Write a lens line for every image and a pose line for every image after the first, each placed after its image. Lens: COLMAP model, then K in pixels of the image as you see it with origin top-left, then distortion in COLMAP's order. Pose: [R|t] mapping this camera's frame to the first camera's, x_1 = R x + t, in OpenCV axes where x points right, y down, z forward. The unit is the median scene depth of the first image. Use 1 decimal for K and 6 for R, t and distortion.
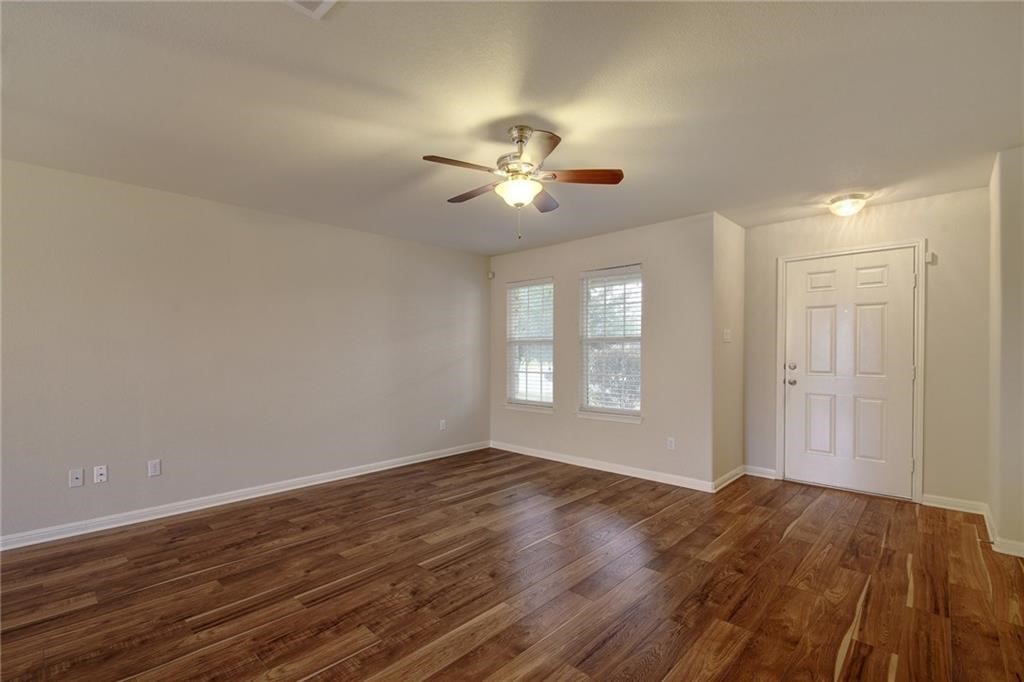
lens RADIAL K [[454.1, 0, 492.4], [0, 454.1, 358.7], [0, 0, 1]] dist [0.008855, -0.006775]
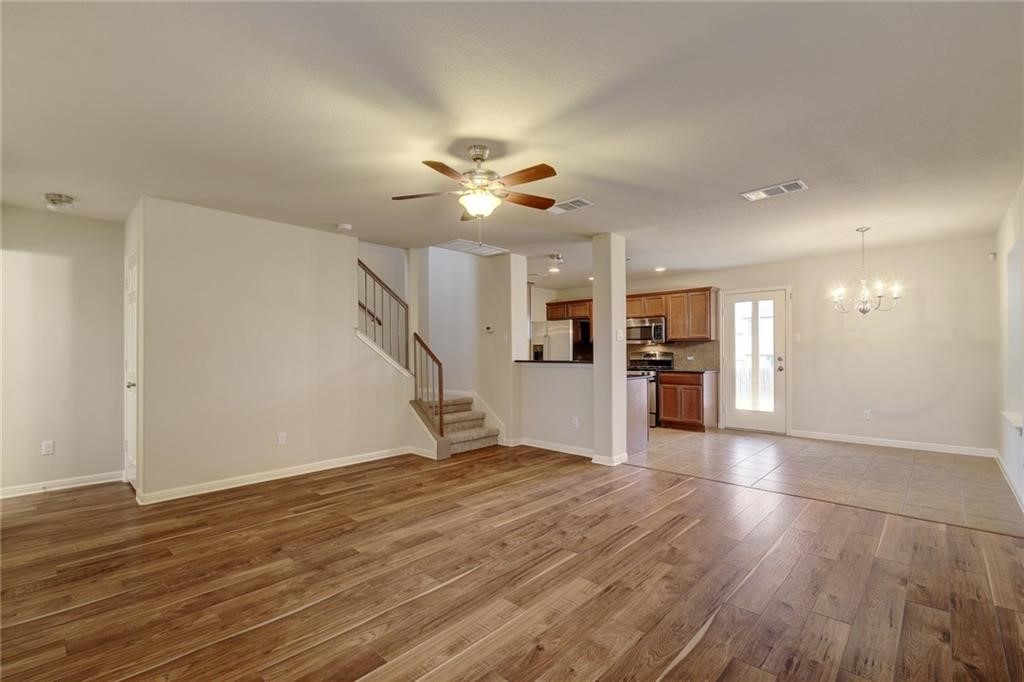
lens RADIAL K [[454.1, 0, 495.3], [0, 454.1, 354.3], [0, 0, 1]] dist [0.008855, -0.006775]
pose [[-0.999958, 0.007229, -0.005659, 0.017997], [0.007110, 0.999759, 0.020777, -0.015302], [0.005808, 0.020736, -0.999768, 1.479844]]
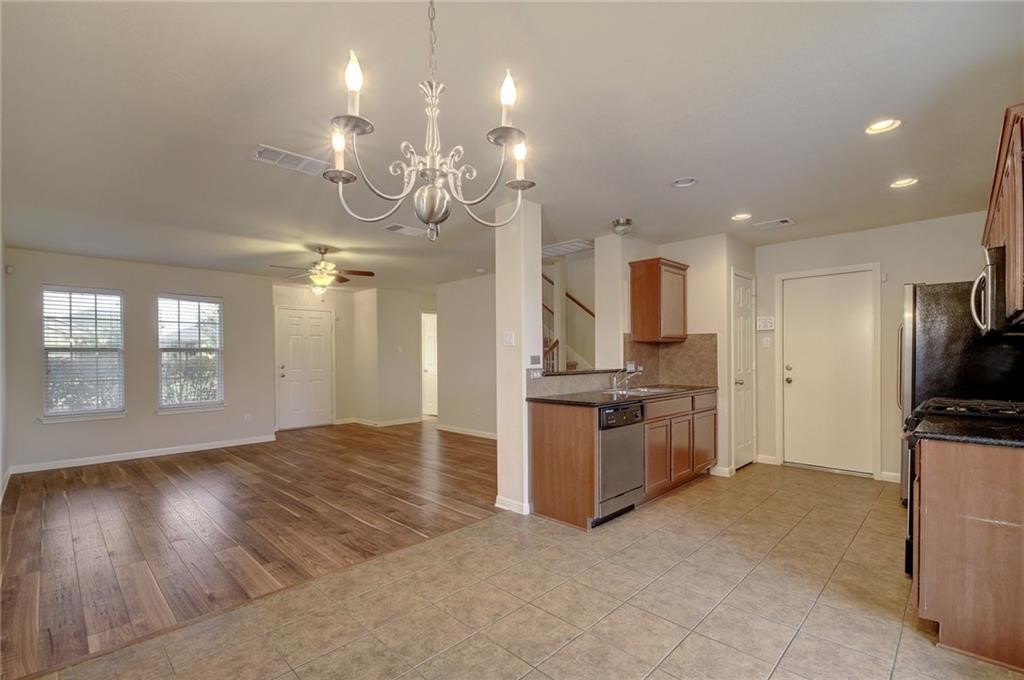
lens RADIAL K [[460.0, 0, 509.0], [0, 460.0, 358.7], [0, 0, 1]] dist [0.003481, -0.006520]
pose [[0.004160, -0.003731, 0.999984, -1.385952], [0.024057, 0.999704, 0.003629, 0.000832], [-0.999702, 0.024041, 0.004248, 0.114476]]
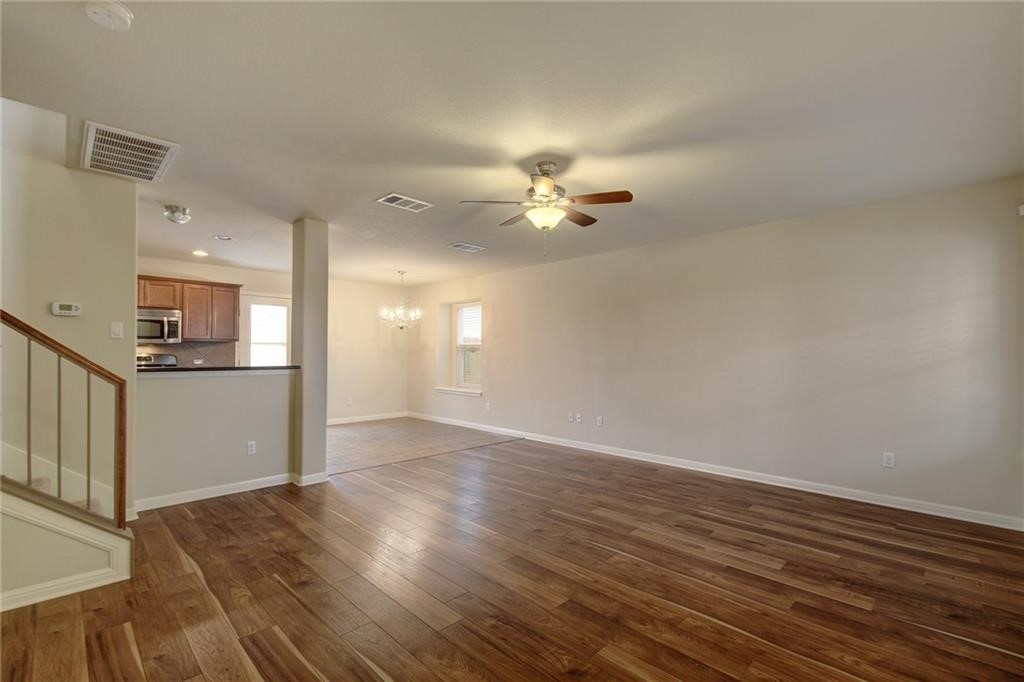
lens RADIAL K [[454.1, 0, 507.4], [0, 454.1, 353.8], [0, 0, 1]] dist [0.008855, -0.006775]
pose [[-0.008547, 0.004144, -0.999955, 0.869441], [-0.018887, 0.999812, 0.004304, -0.008937], [0.999785, 0.018923, -0.008468, 0.636748]]
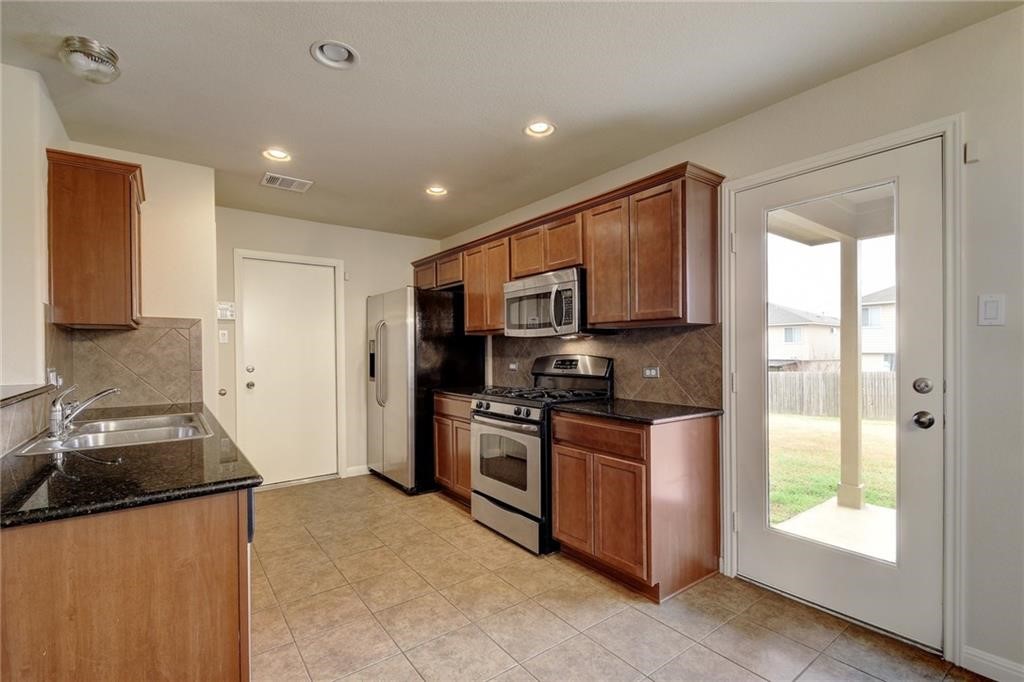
lens RADIAL K [[454.1, 0, 495.0], [0, 454.1, 352.4], [0, 0, 1]] dist [0.008855, -0.006775]
pose [[-0.986136, 0.006710, 0.165801, -0.737682], [0.010329, 0.999727, 0.020970, -0.003712], [-0.165615, 0.022391, -0.985936, 0.258257]]
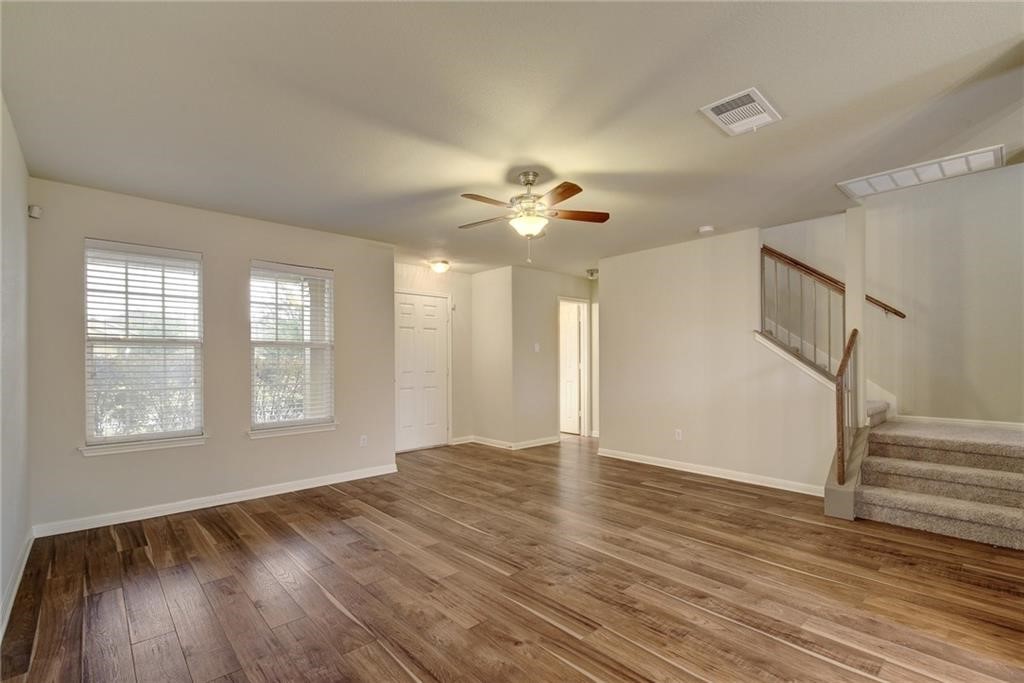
lens RADIAL K [[460.0, 0, 513.6], [0, 460.0, 362.1], [0, 0, 1]] dist [0.003481, -0.006520]
pose [[0.048031, -0.001207, 0.998845, -0.827330], [0.017805, 0.999841, 0.000352, 0.002498], [-0.998687, 0.017767, 0.048045, 0.685971]]
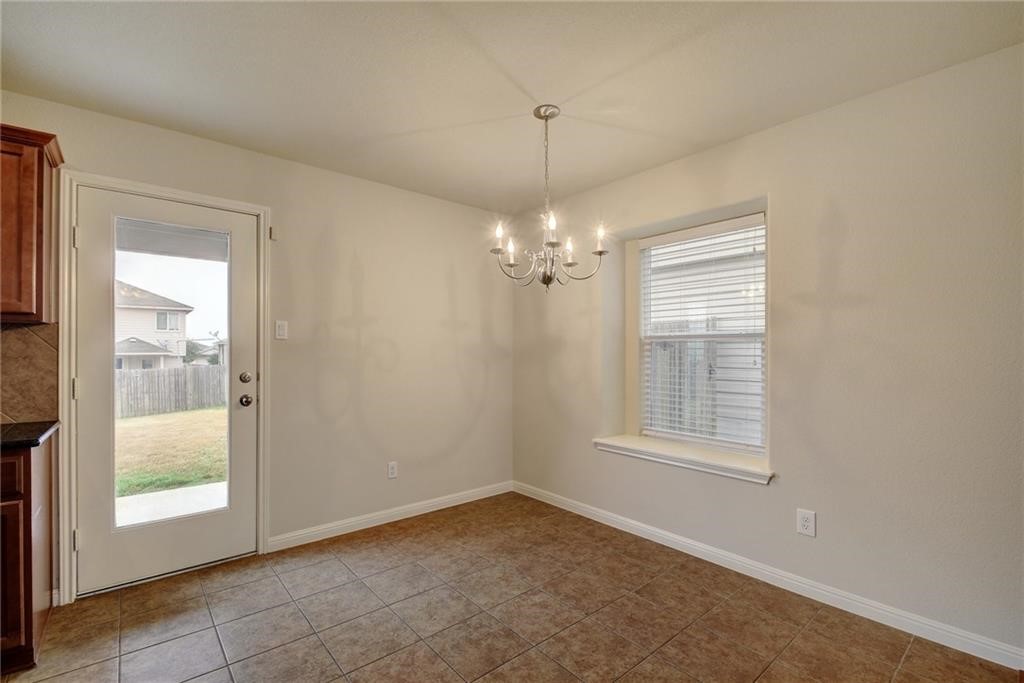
lens RADIAL K [[454.1, 0, 506.7], [0, 454.1, 349.4], [0, 0, 1]] dist [0.008855, -0.006775]
pose [[-0.097188, -0.005764, -0.995249, -0.410365], [-0.016906, 0.999849, -0.004139, -0.002336], [0.995122, 0.016423, -0.097271, 0.180802]]
